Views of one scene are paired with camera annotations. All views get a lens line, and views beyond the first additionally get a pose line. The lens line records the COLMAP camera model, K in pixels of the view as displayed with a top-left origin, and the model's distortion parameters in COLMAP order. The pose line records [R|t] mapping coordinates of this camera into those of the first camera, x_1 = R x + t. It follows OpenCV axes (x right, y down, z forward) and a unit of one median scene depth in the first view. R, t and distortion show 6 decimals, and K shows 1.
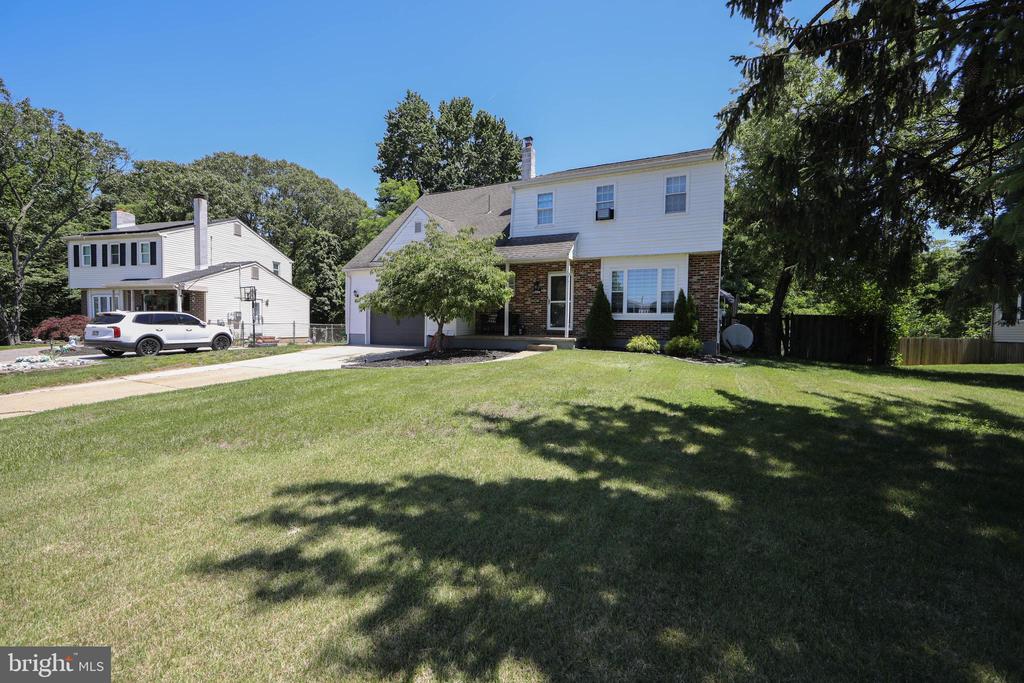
lens RADIAL K [[413.1, 0, 512.0], [0, 413.1, 341.5], [0, 0, 1]] dist [-0.001562, 0.000262]
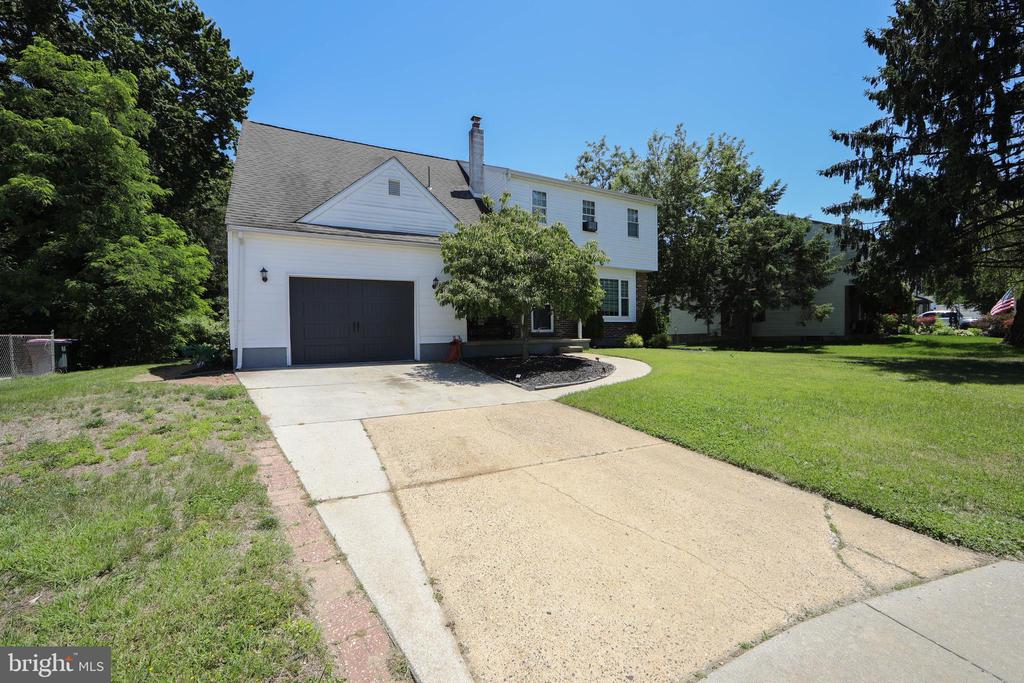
lens RADIAL K [[413.1, 0, 512.0], [0, 413.1, 341.5], [0, 0, 1]] dist [-0.001562, 0.000262]
pose [[0.571326, -0.041011, 0.819698, -0.822919], [0.045112, 0.998810, 0.018530, -0.029284], [-0.819483, 0.026392, 0.572496, 0.546552]]
